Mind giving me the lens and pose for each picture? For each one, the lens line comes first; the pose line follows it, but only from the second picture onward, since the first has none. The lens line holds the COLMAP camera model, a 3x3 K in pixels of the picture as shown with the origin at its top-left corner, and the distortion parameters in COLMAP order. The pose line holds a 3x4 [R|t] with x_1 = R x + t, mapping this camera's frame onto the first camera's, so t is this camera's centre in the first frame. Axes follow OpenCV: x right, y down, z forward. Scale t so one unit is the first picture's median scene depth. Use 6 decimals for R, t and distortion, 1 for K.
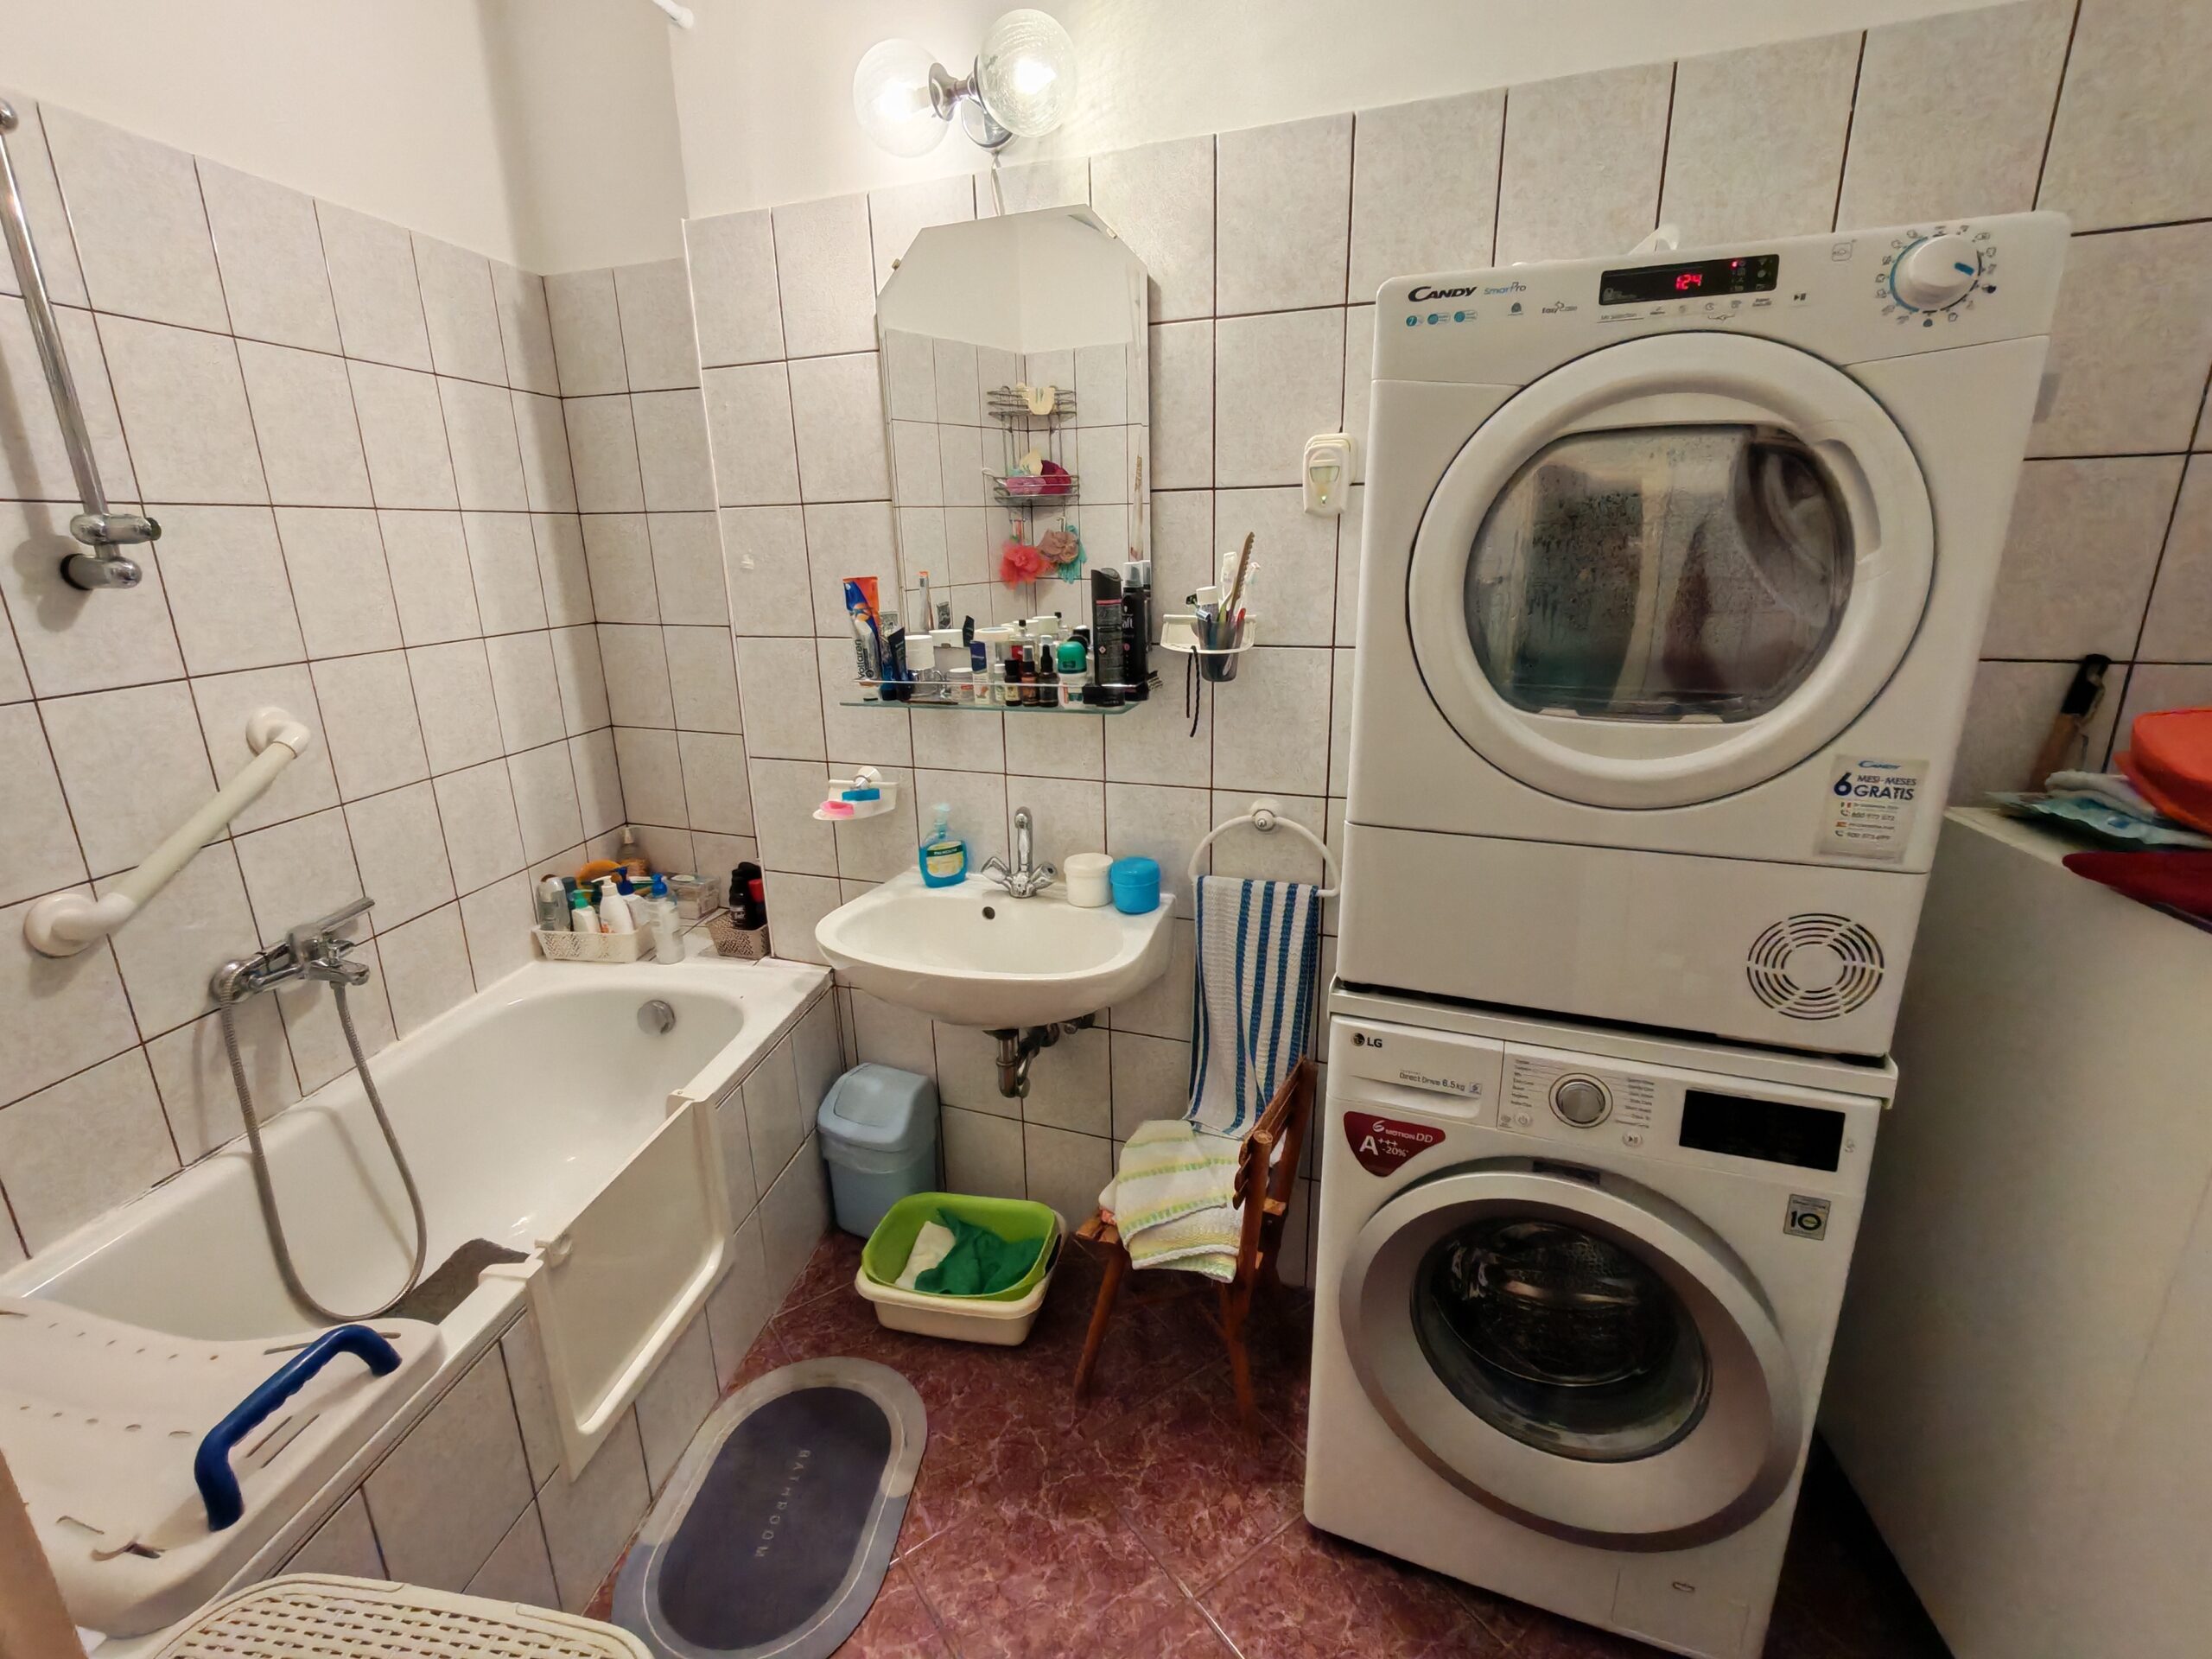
lens RADIAL K [[1008.3, 0, 1104.4], [0, 1008.3, 830.9], [0, 0, 1]] dist [-0.002289, -0.000159]
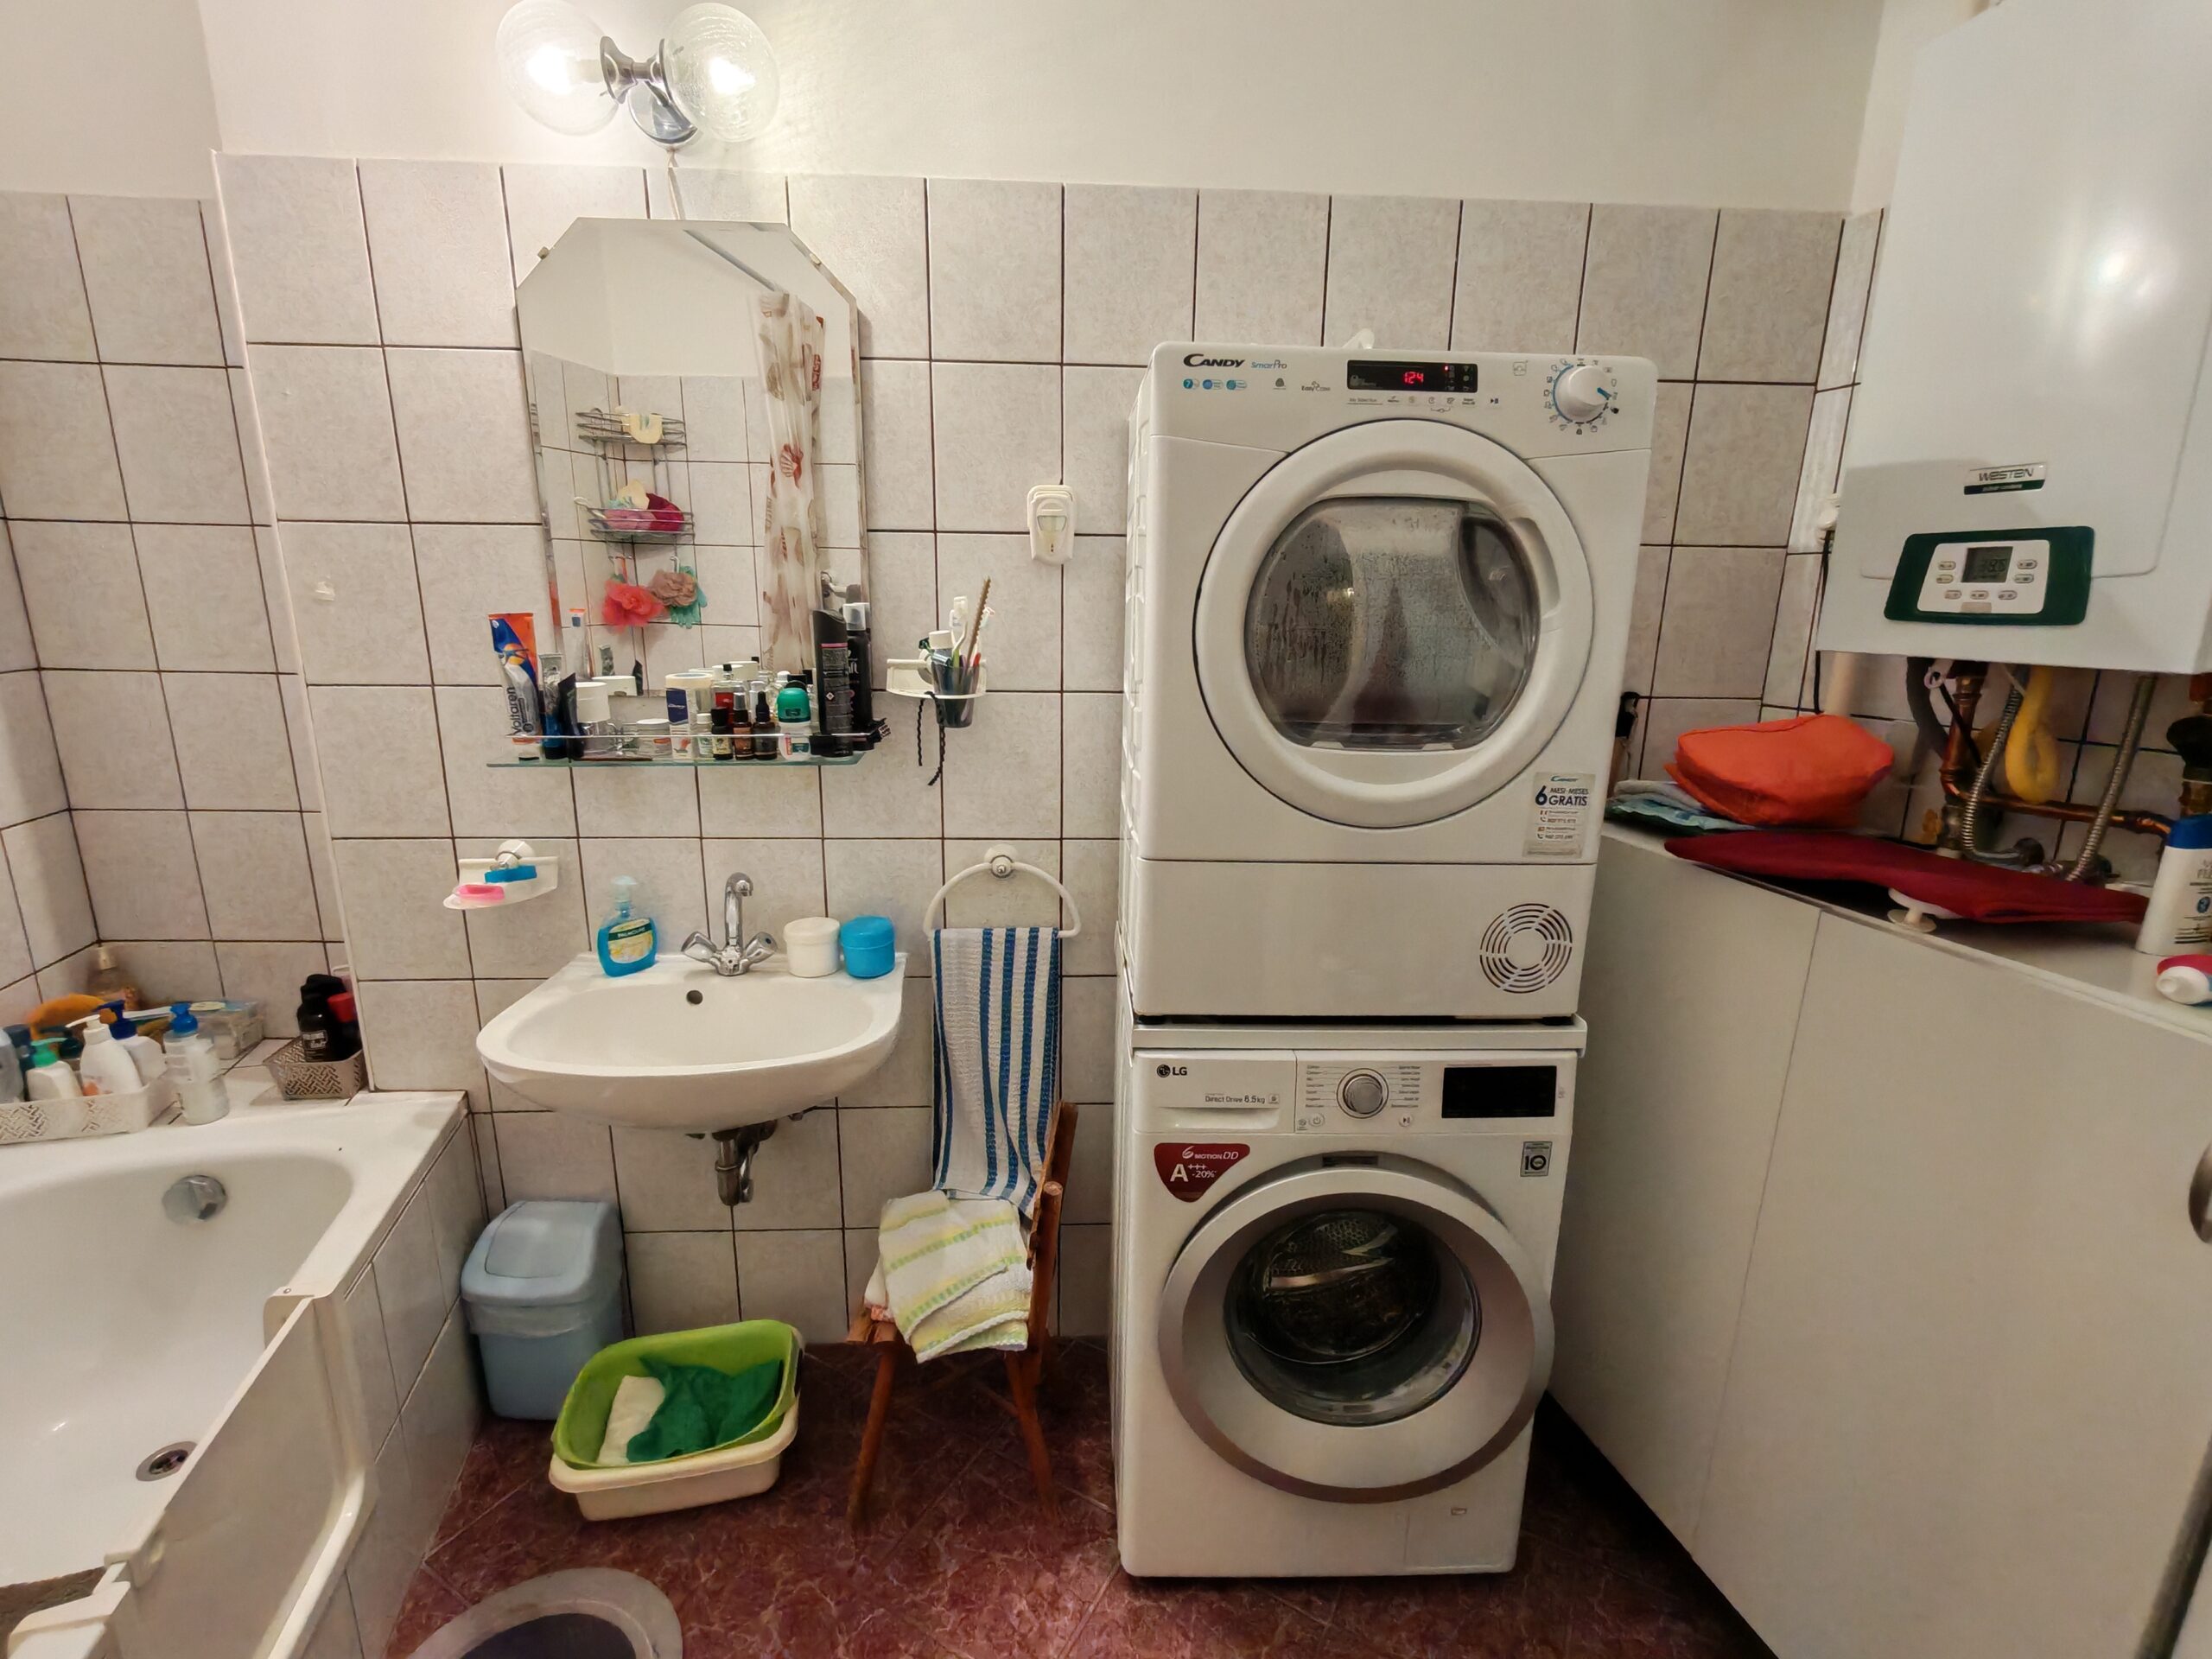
lens RADIAL K [[1008.3, 0, 1105.7], [0, 1008.3, 830.6], [0, 0, 1]] dist [-0.002289, -0.000159]
pose [[0.912637, -0.062365, 0.403986, -0.159571], [0.082617, 0.996039, -0.032877, -0.005150], [-0.400336, 0.063381, 0.914174, 0.061005]]
